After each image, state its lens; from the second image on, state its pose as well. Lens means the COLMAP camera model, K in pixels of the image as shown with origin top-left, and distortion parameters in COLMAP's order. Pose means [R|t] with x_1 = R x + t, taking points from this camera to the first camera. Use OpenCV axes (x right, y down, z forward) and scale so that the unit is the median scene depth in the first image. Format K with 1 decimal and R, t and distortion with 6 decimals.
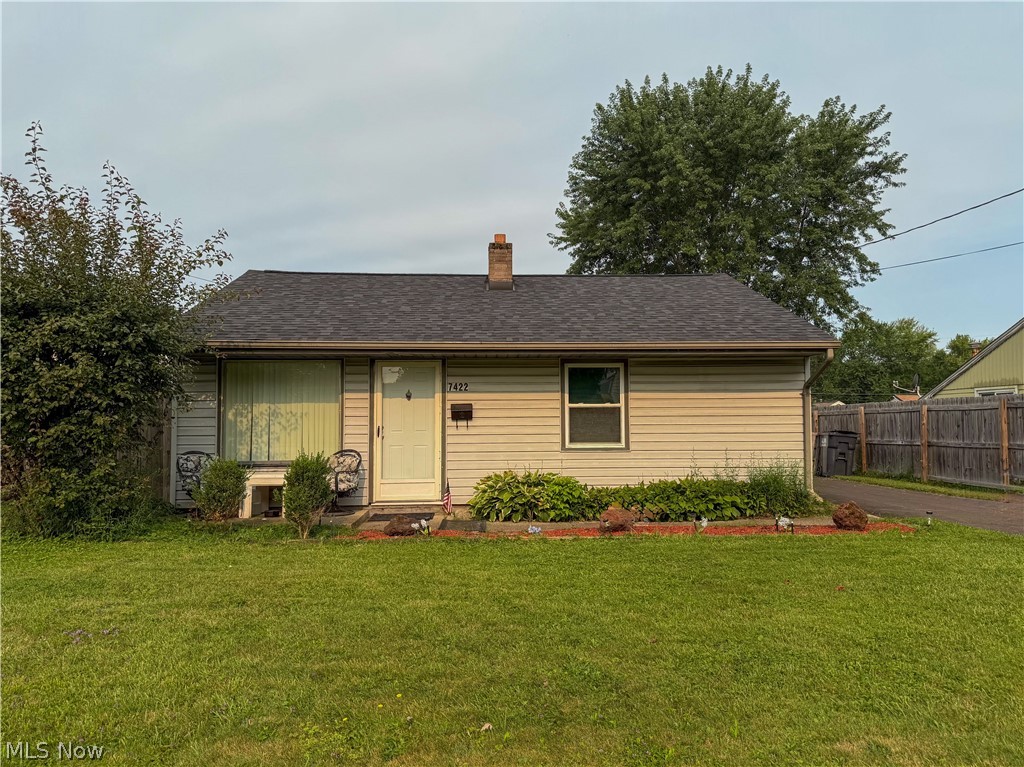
lens RADIAL K [[759.9, 0, 512.0], [0, 759.9, 383.5], [0, 0, 1]] dist [0.046580, -0.001738]
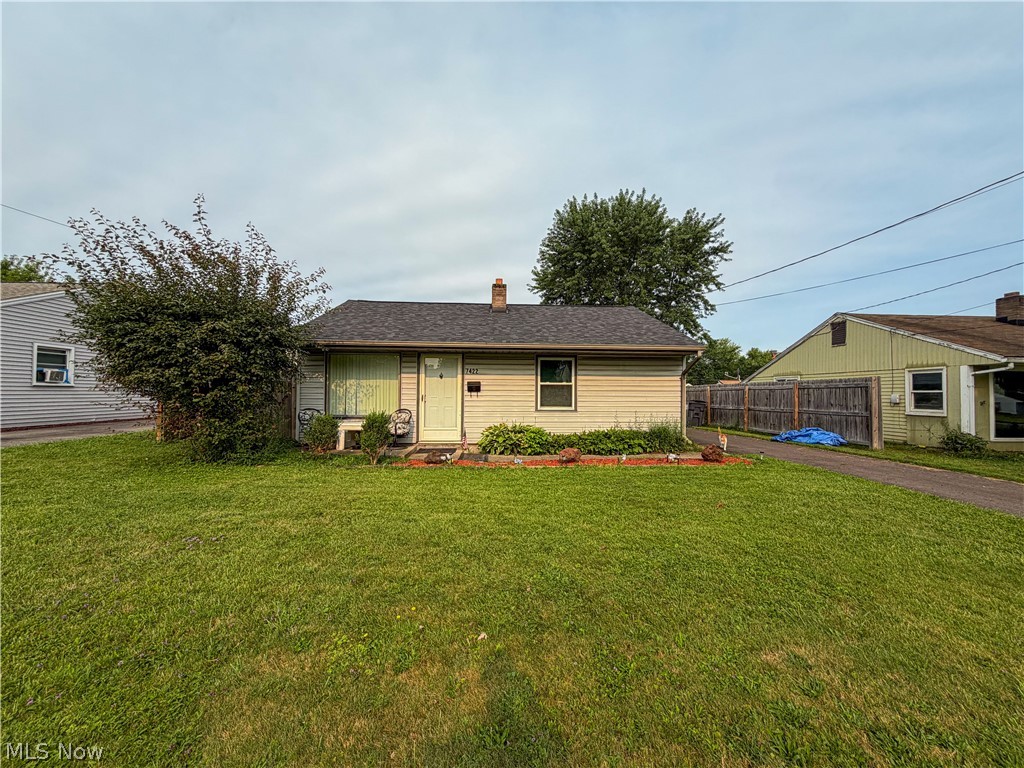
lens RADIAL K [[418.3, 0, 512.0], [0, 418.3, 384.0], [0, 0, 1]] dist [0.020005, -0.000227]
pose [[0.999763, 0.013237, 0.017256, -0.000779], [-0.013735, 0.999484, 0.029050, 0.004968], [-0.016862, -0.029281, 0.999429, 0.108415]]
